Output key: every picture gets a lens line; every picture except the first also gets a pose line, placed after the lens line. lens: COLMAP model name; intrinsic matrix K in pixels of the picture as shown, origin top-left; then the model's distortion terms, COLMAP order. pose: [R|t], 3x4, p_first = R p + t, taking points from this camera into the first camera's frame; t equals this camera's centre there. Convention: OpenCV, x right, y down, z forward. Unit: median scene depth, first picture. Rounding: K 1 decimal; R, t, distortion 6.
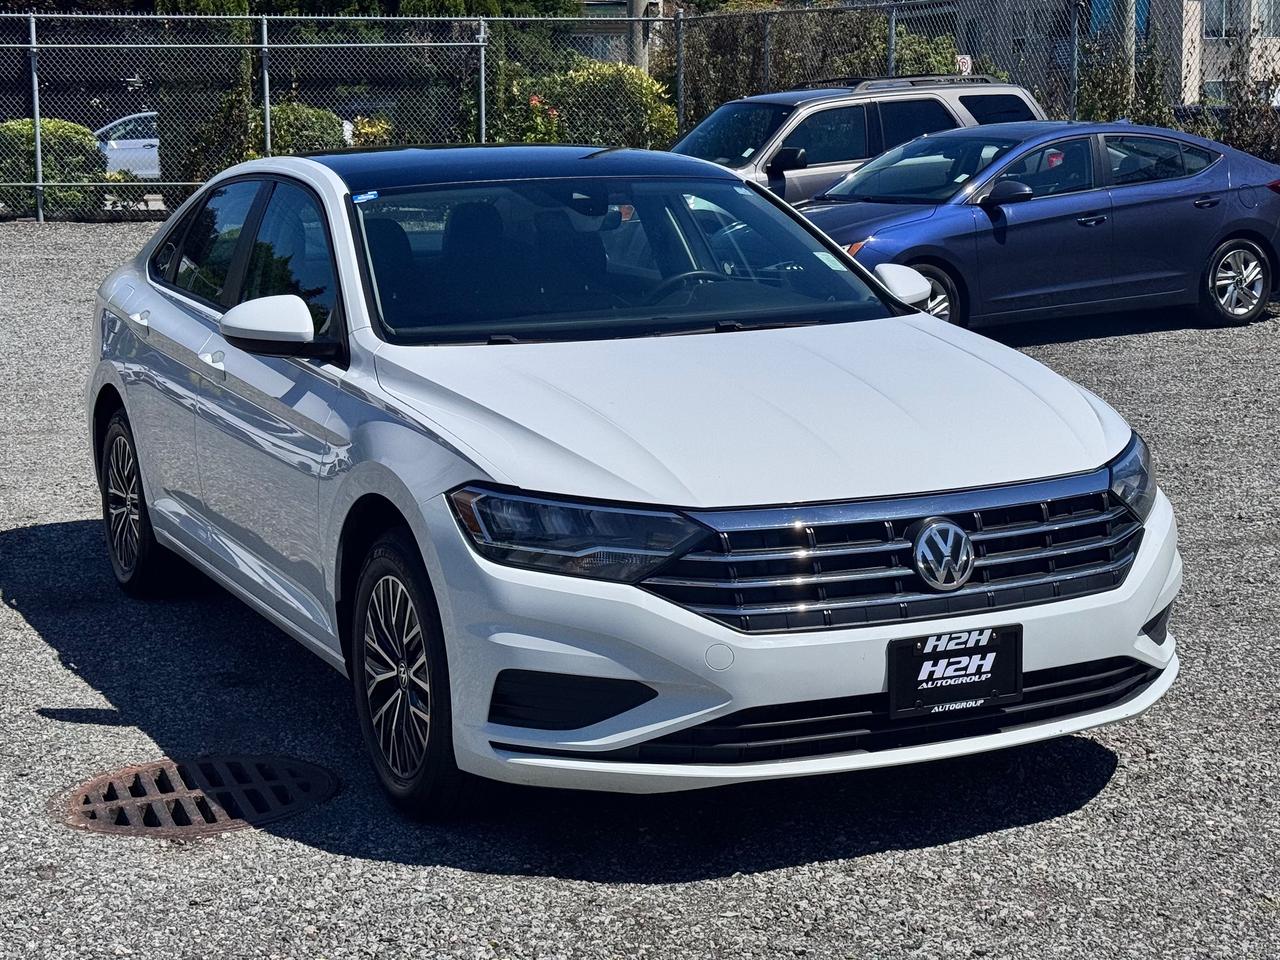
lens RADIAL K [[2175.5, 0, 640.5], [0, 2175.5, 486.0], [0, 0, 1]] dist [0.140655, 0.000000]
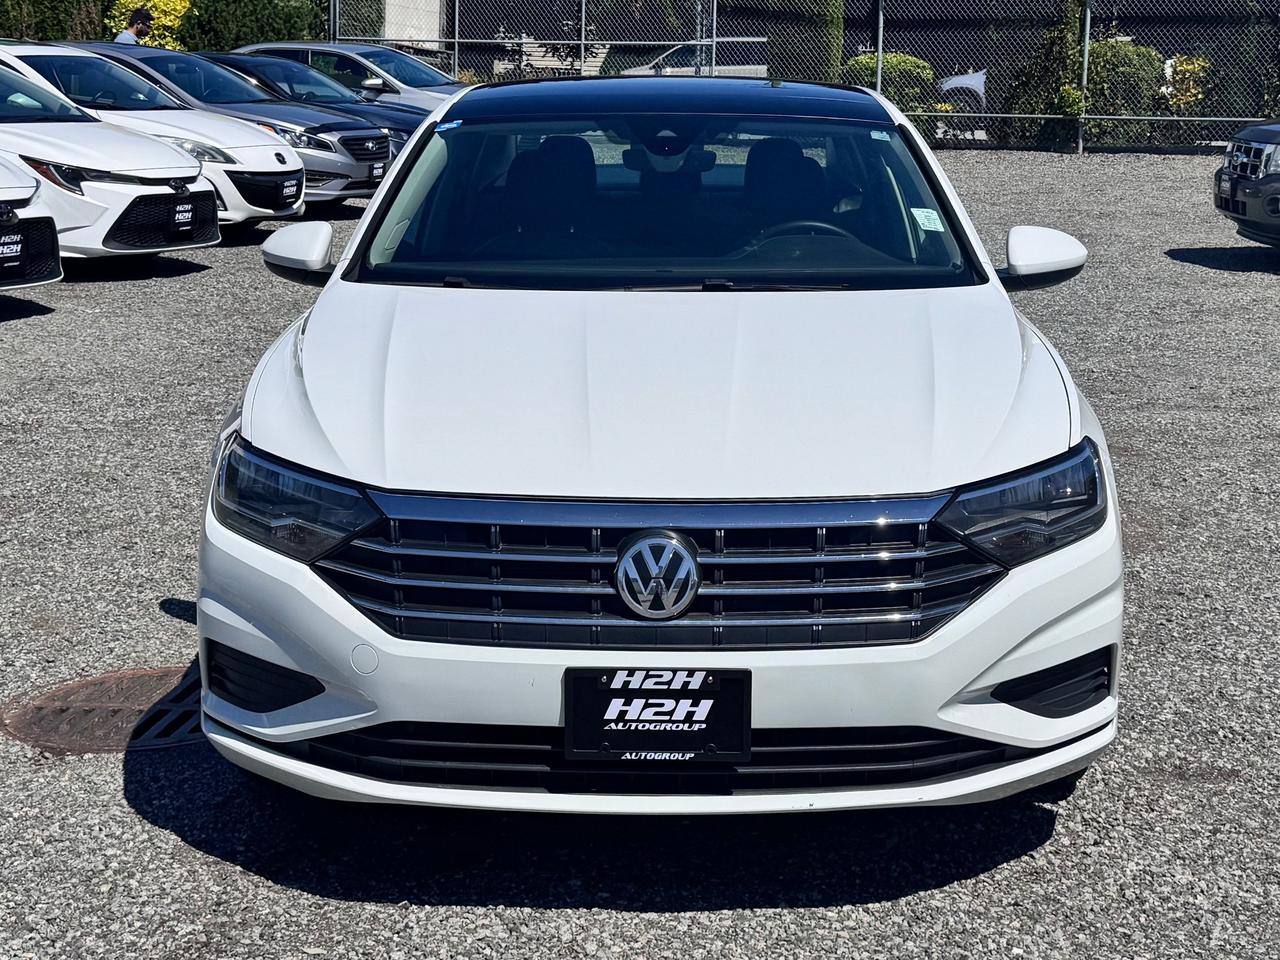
lens RADIAL K [[1994.9, 0, 639.9], [0, 1994.9, 473.0], [0, 0, 1]] dist [0.079384, 0.000000]
pose [[0.907744, 0.109202, -0.405062, 0.431553], [-0.093189, 0.993892, 0.059111, -0.051514], [0.409043, -0.015910, 0.912376, 0.292549]]
